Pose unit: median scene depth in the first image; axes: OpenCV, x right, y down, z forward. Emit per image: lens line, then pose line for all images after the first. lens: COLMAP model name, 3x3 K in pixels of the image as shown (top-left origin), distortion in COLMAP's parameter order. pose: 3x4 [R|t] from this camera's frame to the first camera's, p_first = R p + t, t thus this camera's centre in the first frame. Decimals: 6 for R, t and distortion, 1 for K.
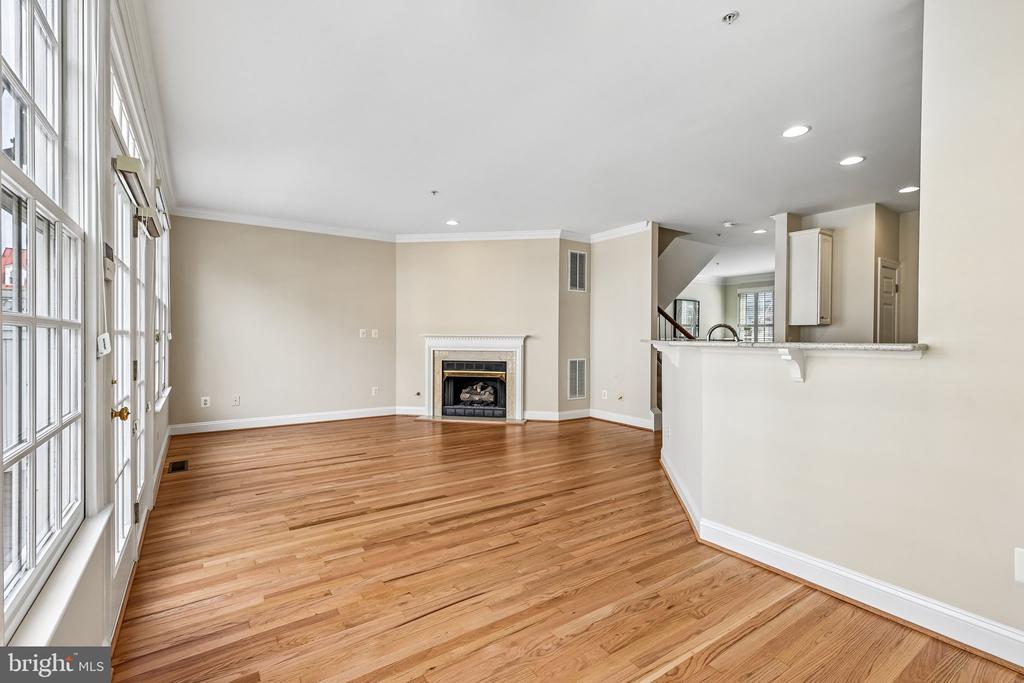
lens RADIAL K [[449.8, 0, 491.6], [0, 449.8, 337.2], [0, 0, 1]] dist [0.009298, -0.000191]
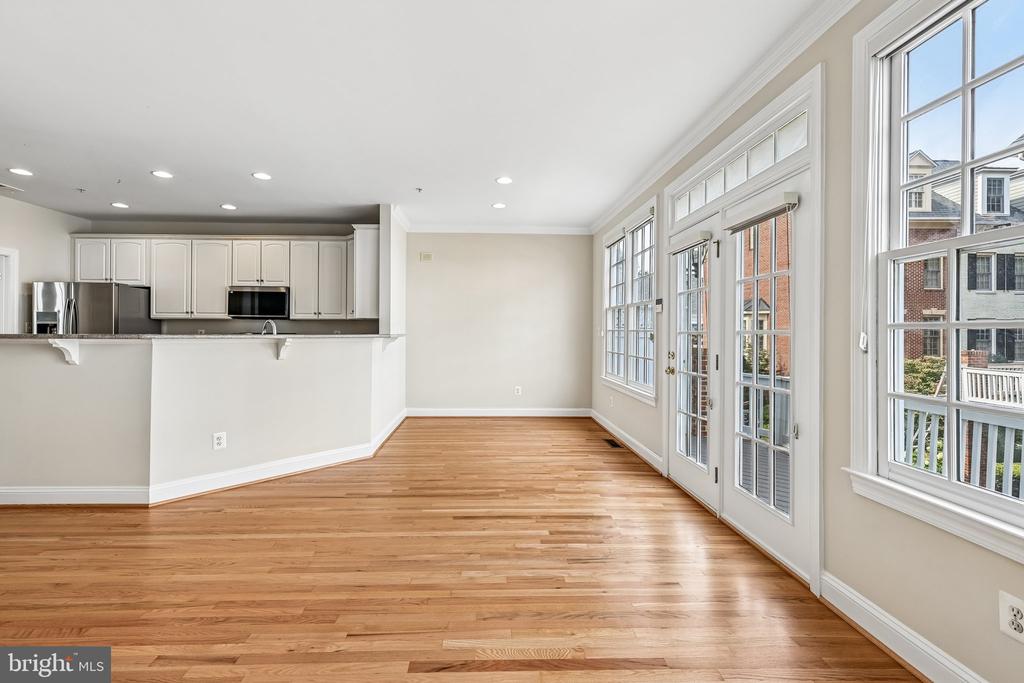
lens RADIAL K [[472.5, 0, 508.3], [0, 472.5, 333.0], [0, 0, 1]] dist [0.004659, 0.000308]
pose [[-0.853276, -0.010662, 0.521351, -0.659557], [-0.009561, 0.999943, 0.004801, -0.008739], [-0.521372, -0.000888, -0.853329, 1.730439]]
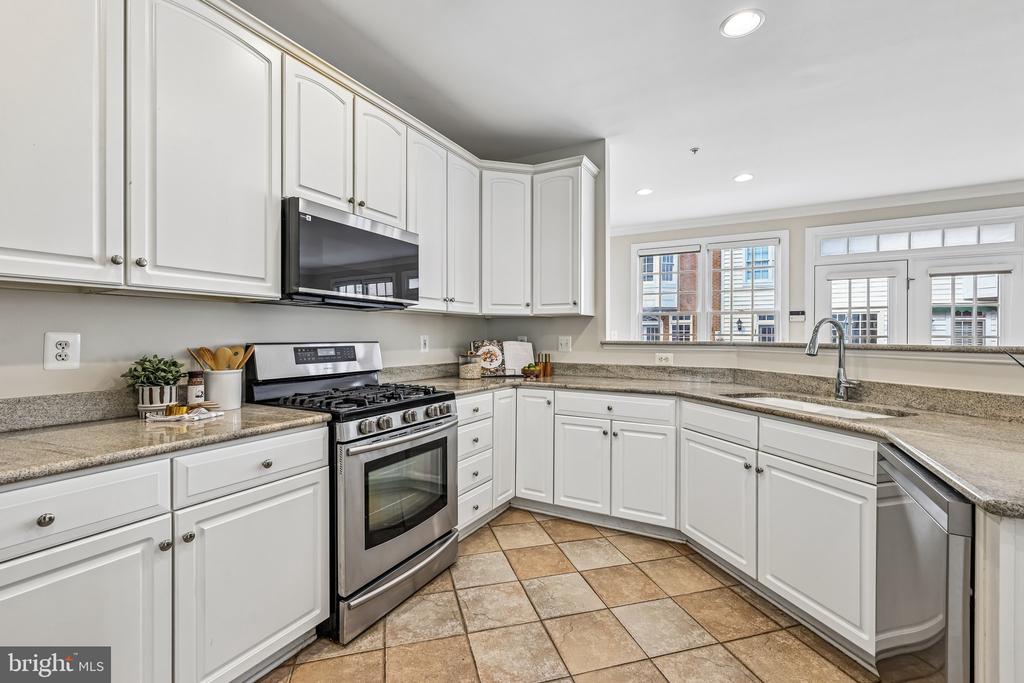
lens RADIAL K [[449.8, 0, 510.7], [0, 449.8, 339.2], [0, 0, 1]] dist [0.009298, -0.000191]
pose [[-0.878877, -0.004651, -0.477026, 1.216690], [-0.007622, 0.999962, 0.004294, -0.000660], [0.476988, 0.007410, -0.878879, 1.354243]]
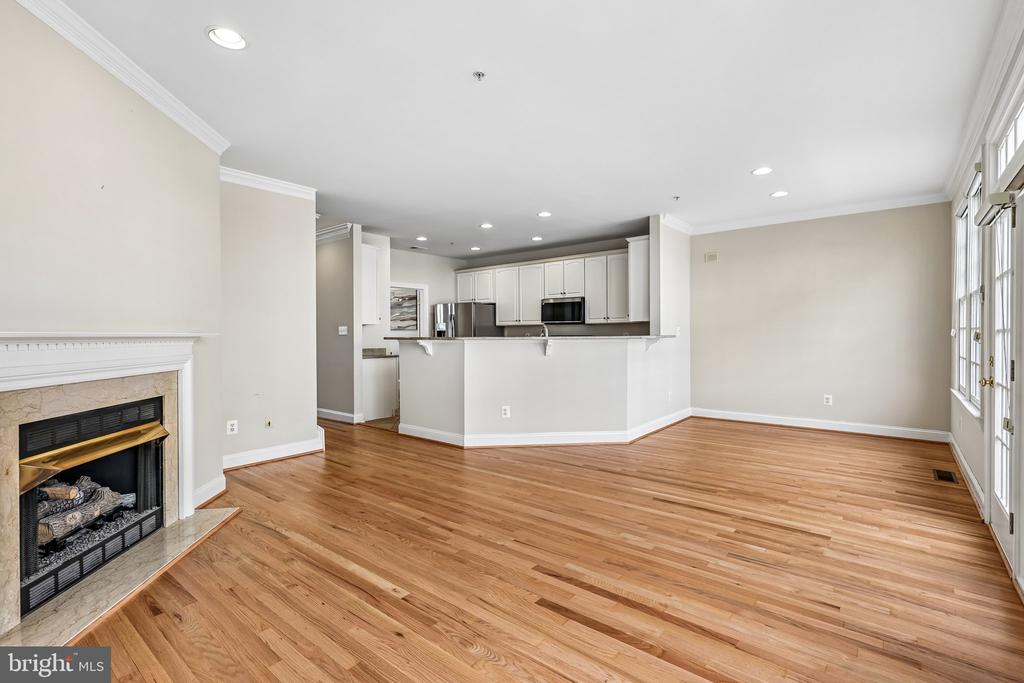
lens RADIAL K [[476.1, 0, 517.3], [0, 476.1, 343.7], [0, 0, 1]] dist [0.009352, 0.000532]
pose [[-0.317237, -0.022626, 0.948076, -0.983119], [0.004573, 0.999667, 0.025388, -0.010472], [-0.948335, 0.012389, -0.317028, 1.609225]]
